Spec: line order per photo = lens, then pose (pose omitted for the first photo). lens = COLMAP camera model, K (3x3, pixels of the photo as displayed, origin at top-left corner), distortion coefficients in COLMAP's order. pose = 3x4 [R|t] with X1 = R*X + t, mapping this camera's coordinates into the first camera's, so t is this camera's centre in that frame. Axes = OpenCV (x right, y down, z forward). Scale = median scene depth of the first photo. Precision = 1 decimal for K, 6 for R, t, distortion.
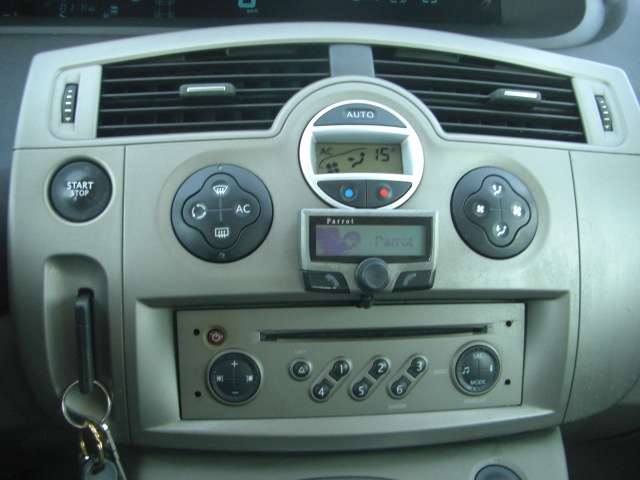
lens RADIAL K [[721.8, 0, 320.3], [0, 721.8, 233.5], [0, 0, 1]] dist [-0.148357, 0.000000]
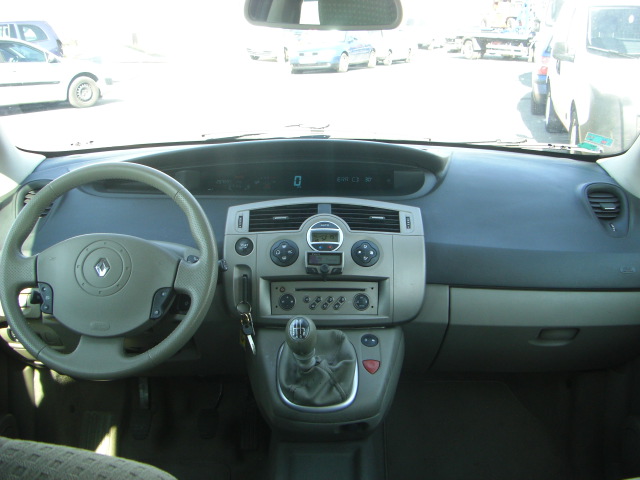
lens RADIAL K [[721.8, 0, 317.9], [0, 721.8, 240.4], [0, 0, 1]] dist [-0.148357, 0.000000]
pose [[0.992397, -0.007811, -0.122830, 0.440726], [-0.009576, 0.990059, -0.140327, 0.387954], [0.122705, 0.140436, 0.982457, -2.359229]]
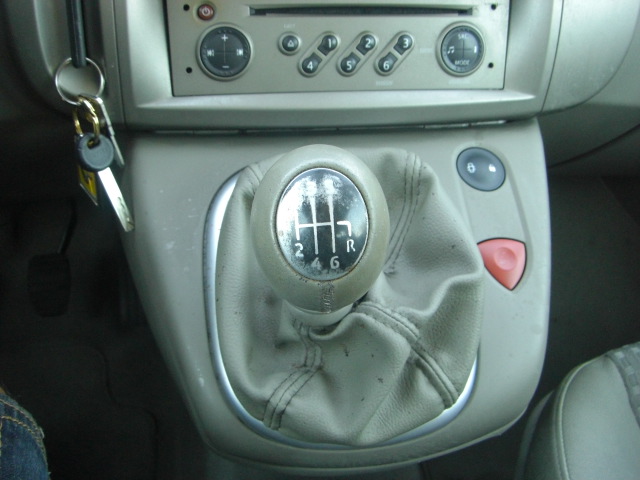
lens RADIAL K [[721.8, 0, 323.8], [0, 721.8, 234.9], [0, 0, 1]] dist [-0.148357, 0.000000]
pose [[0.999169, -0.012159, 0.038910, -0.021932], [0.000977, 0.961350, 0.275328, 0.170102], [-0.040754, -0.275061, 0.960563, -0.048547]]
